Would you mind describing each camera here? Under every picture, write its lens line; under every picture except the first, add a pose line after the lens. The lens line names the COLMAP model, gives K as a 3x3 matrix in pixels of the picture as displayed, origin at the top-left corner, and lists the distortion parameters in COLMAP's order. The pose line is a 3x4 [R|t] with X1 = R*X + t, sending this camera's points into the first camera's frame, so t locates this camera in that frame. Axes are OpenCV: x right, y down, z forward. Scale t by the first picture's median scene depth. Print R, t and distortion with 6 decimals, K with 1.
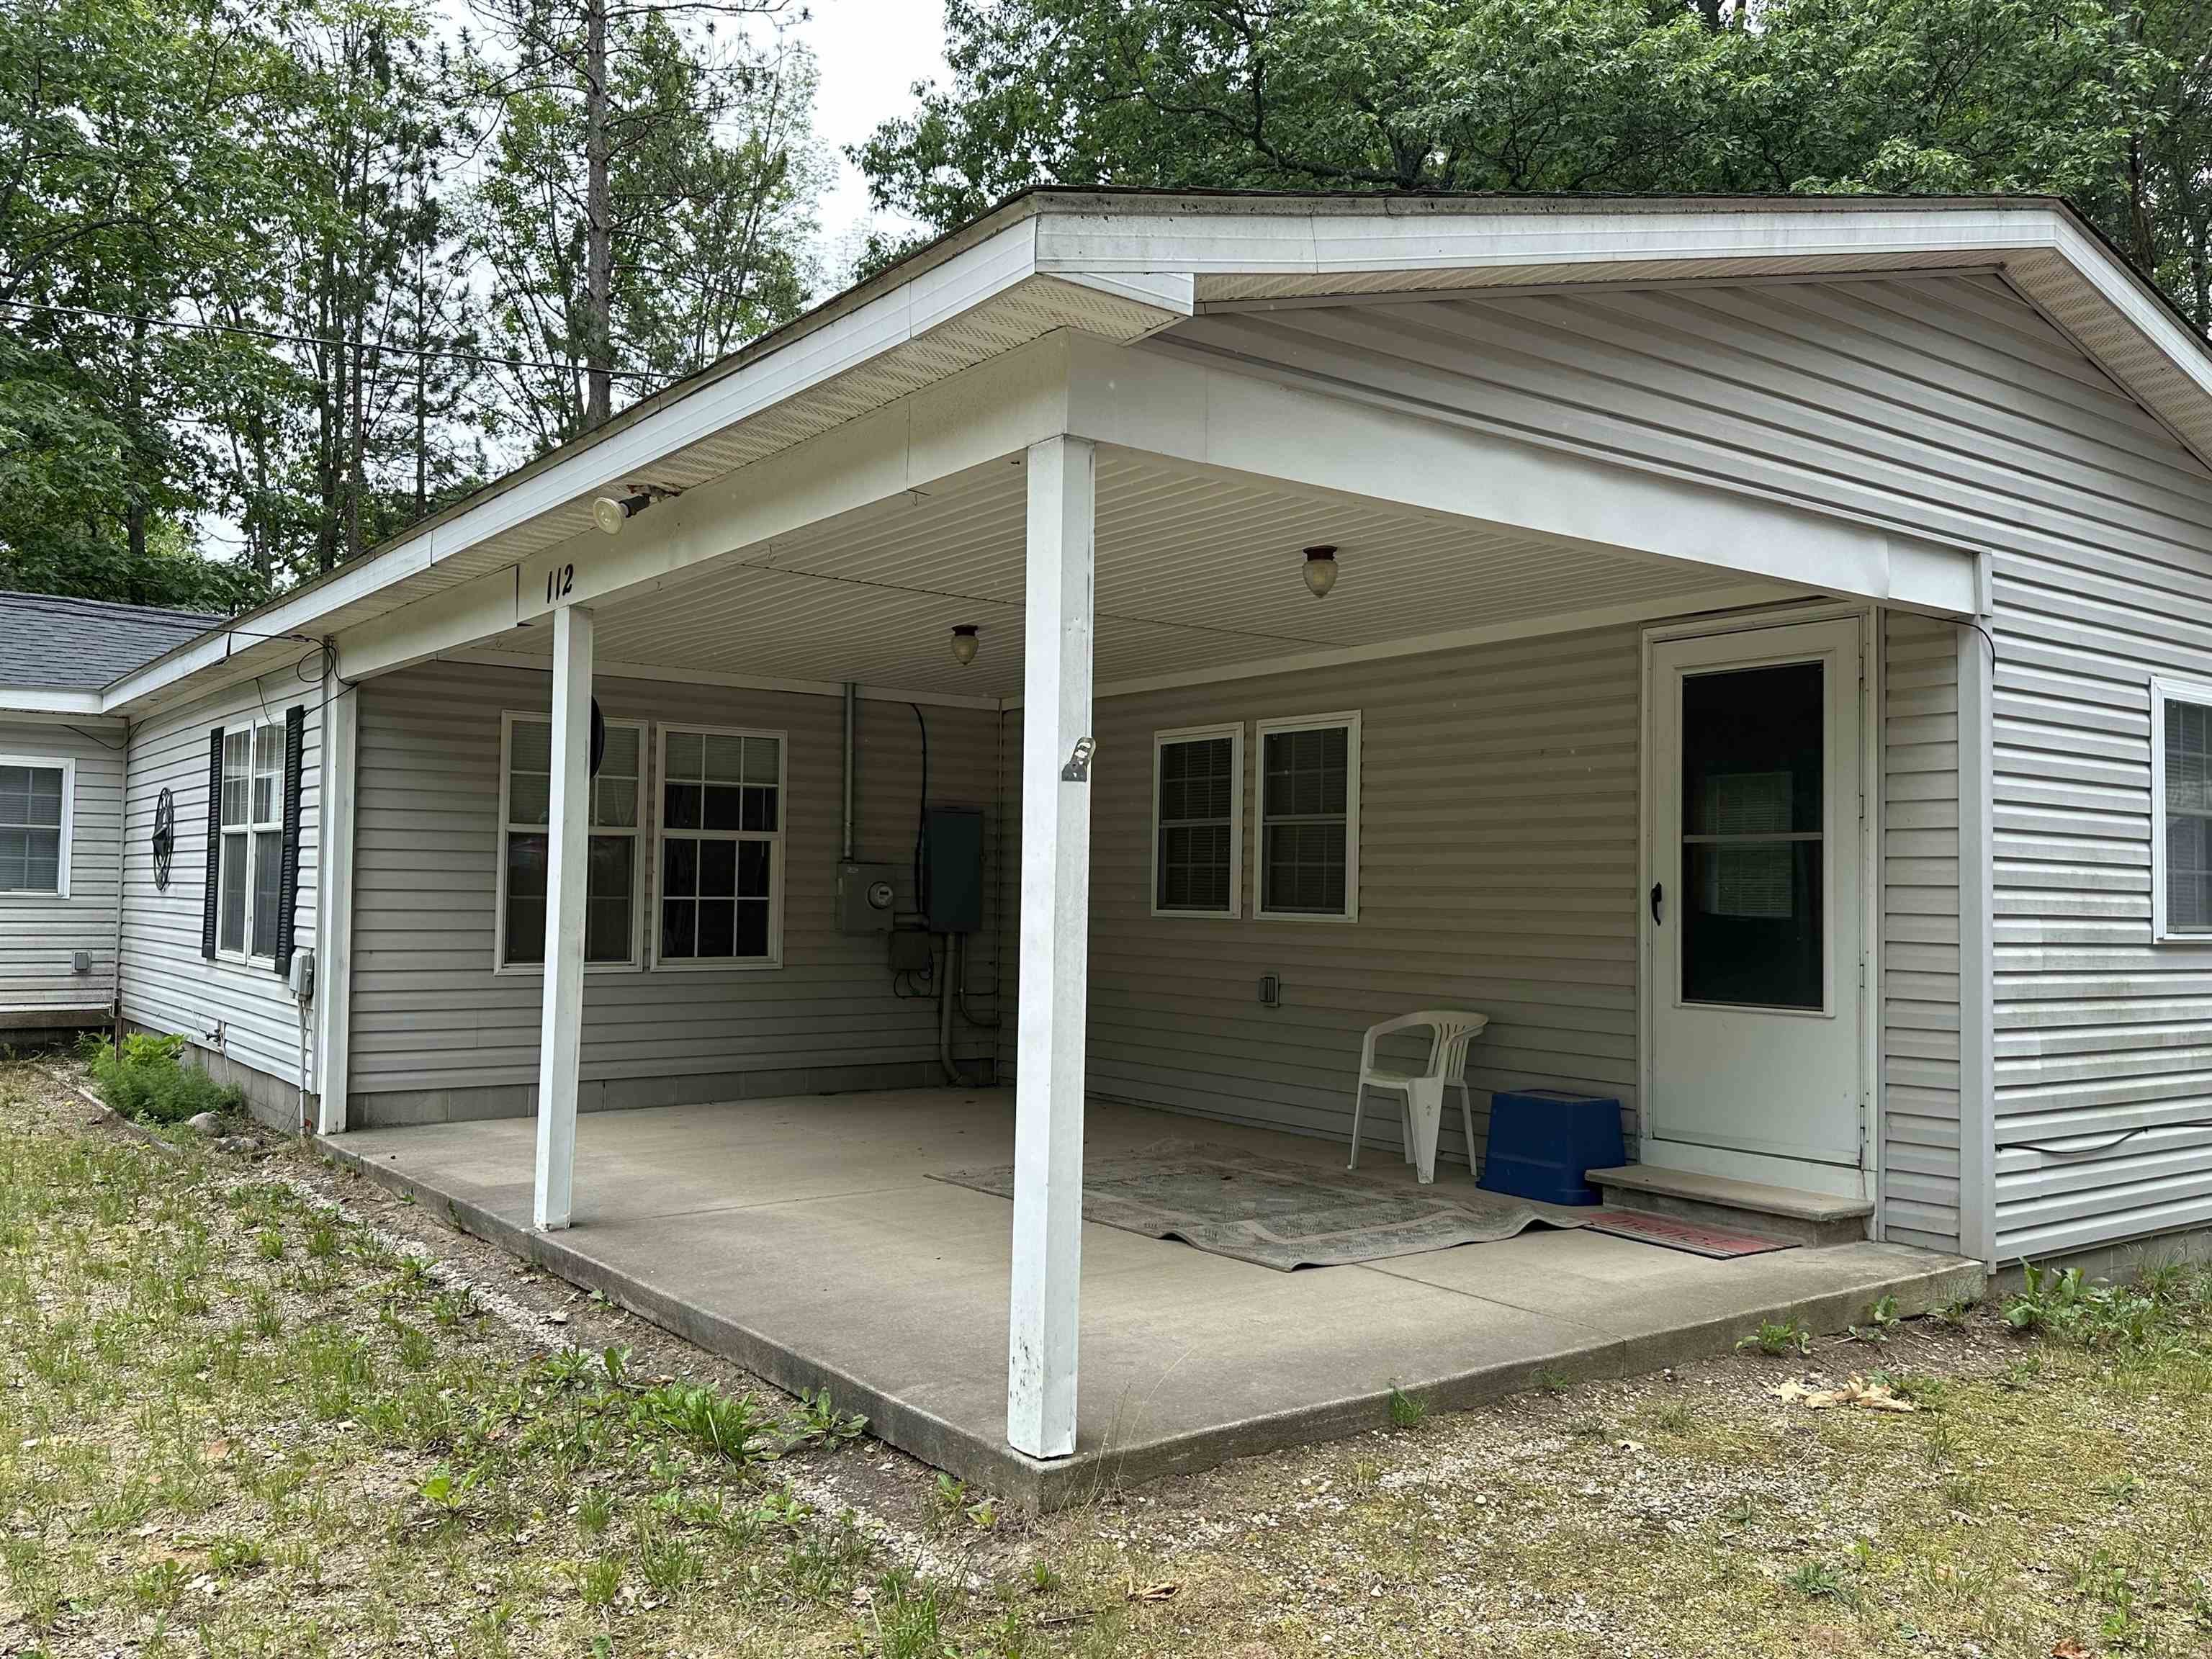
lens RADIAL K [[1780.4, 0, 1106.0], [0, 1780.4, 829.5], [0, 0, 1]] dist [0.053832, -0.054203]
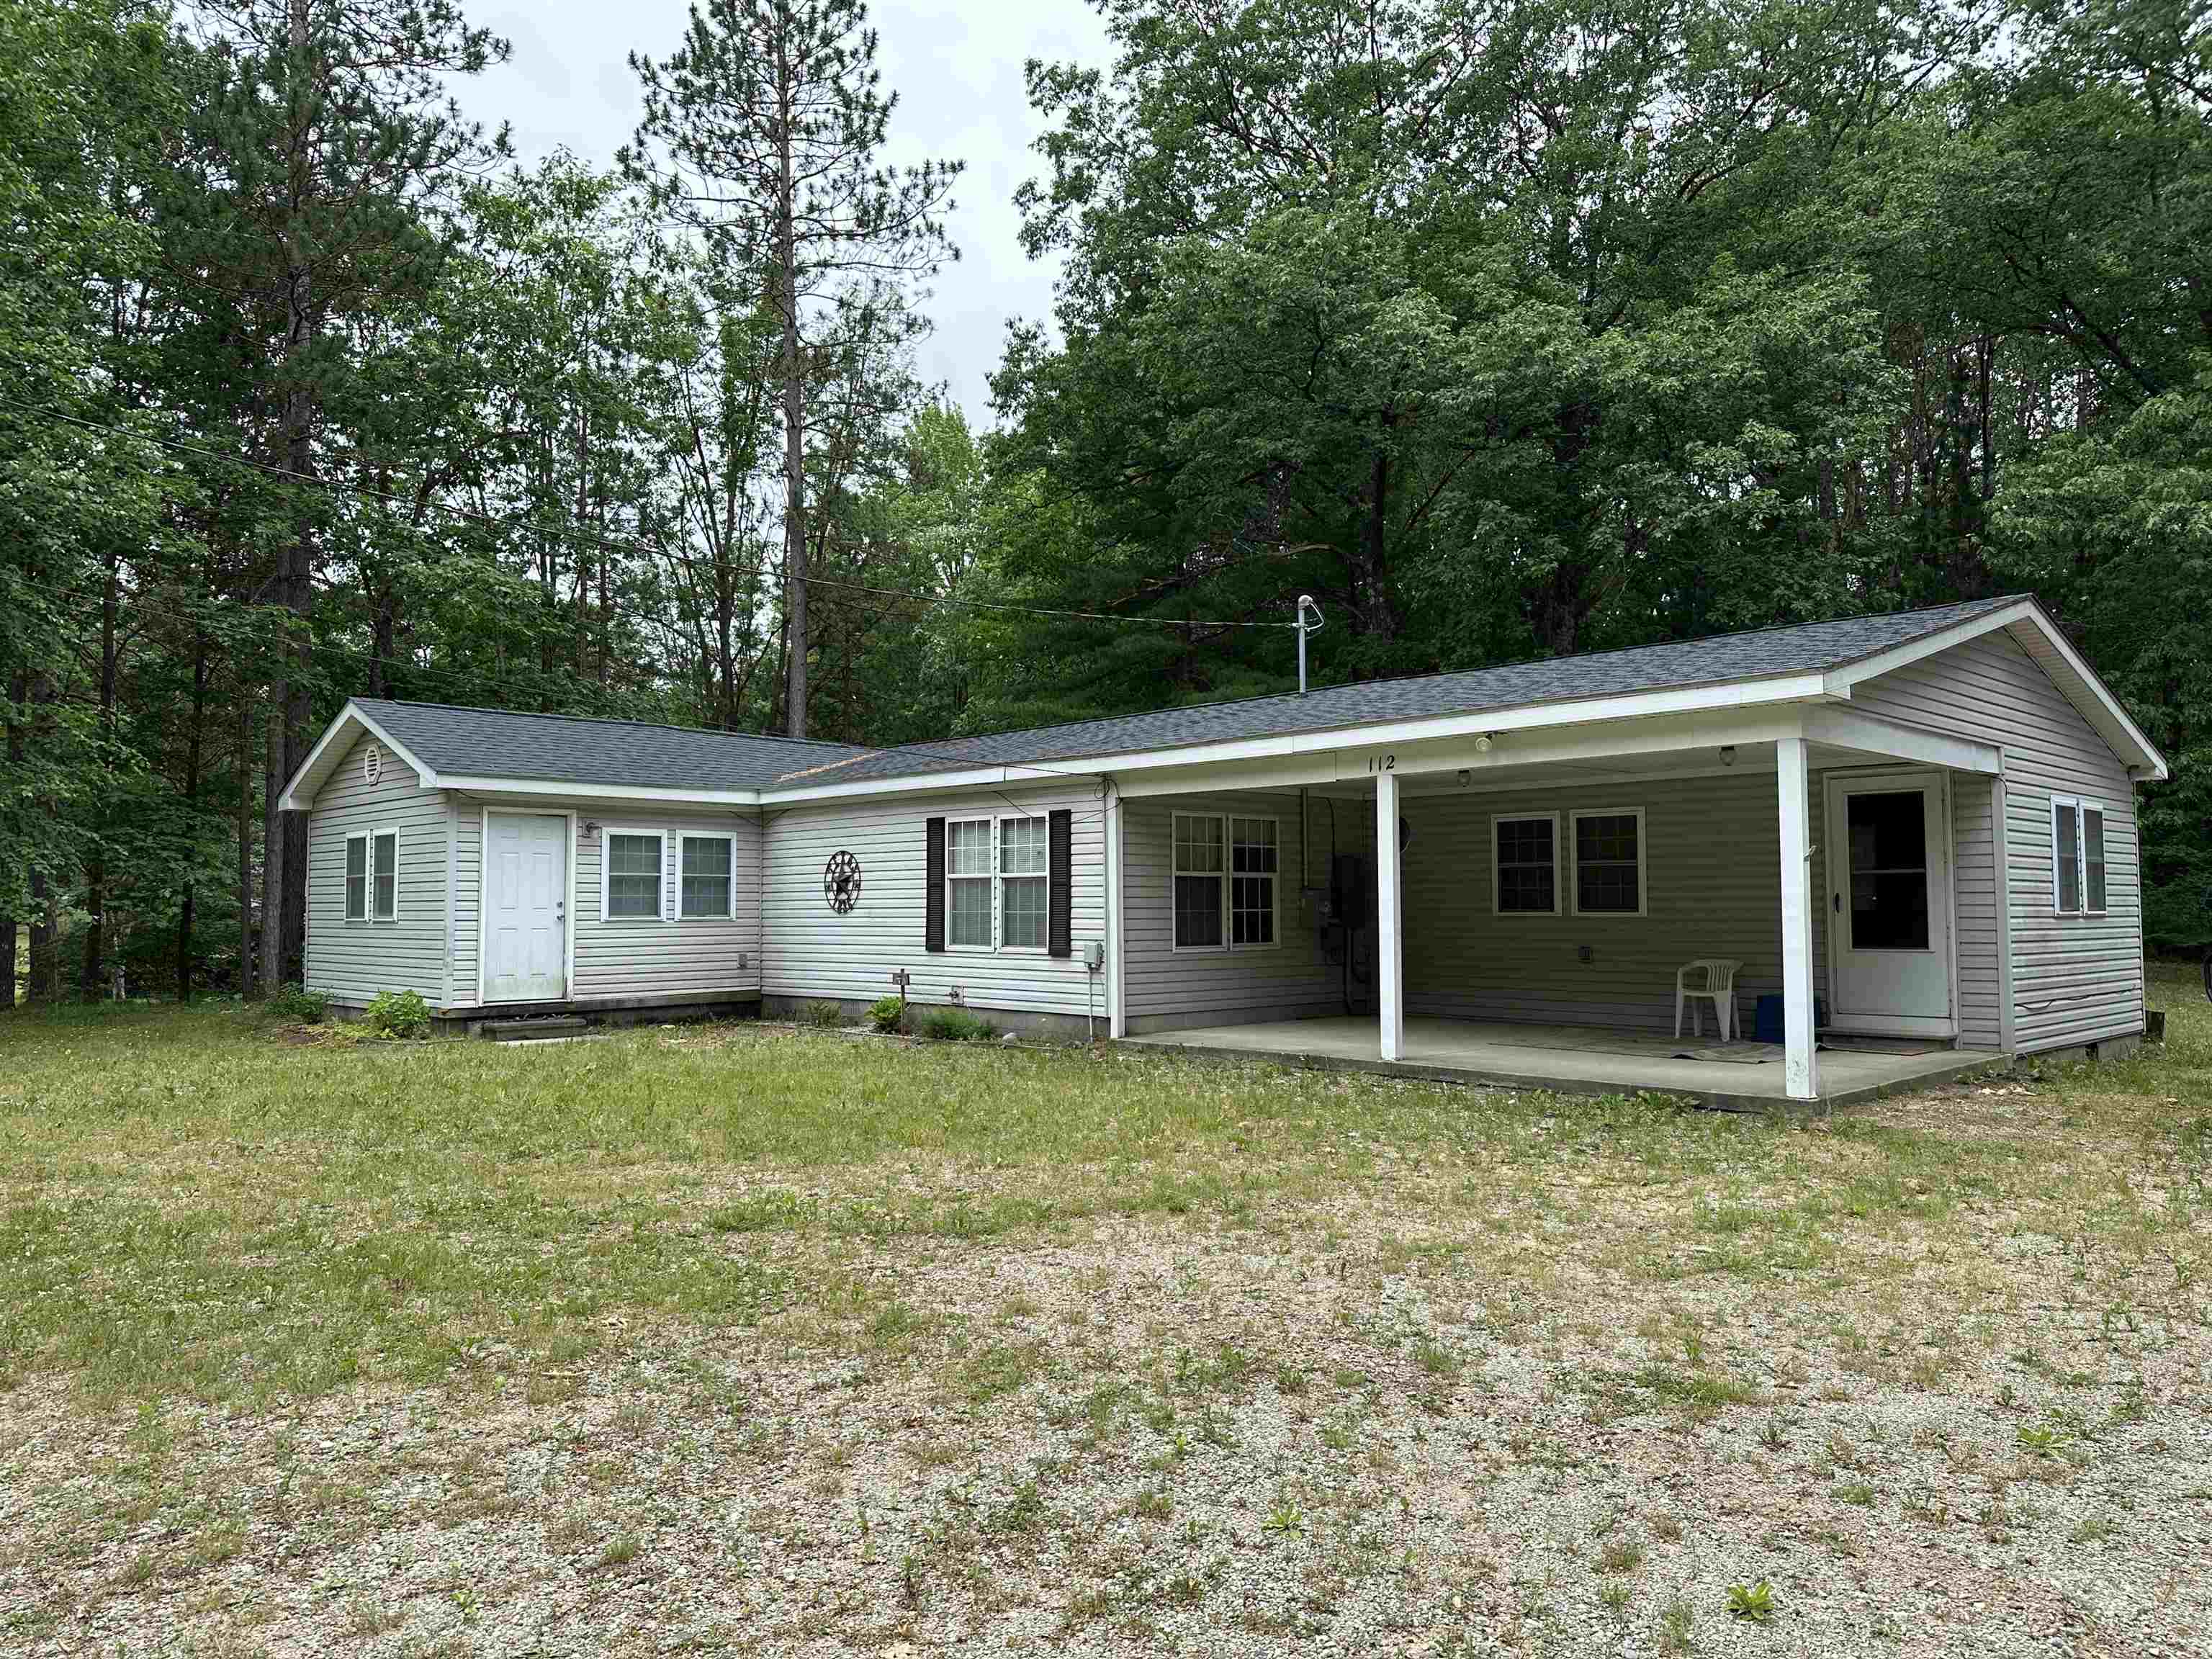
lens RADIAL K [[1542.5, 0, 1106.0], [0, 1542.5, 829.5], [0, 0, 1]] dist [0.056980, -0.095893]
pose [[0.992187, -0.010848, 0.124291, -0.612898], [0.013153, 0.999756, -0.017736, -0.018700], [-0.124068, 0.019232, 0.992087, -0.567538]]
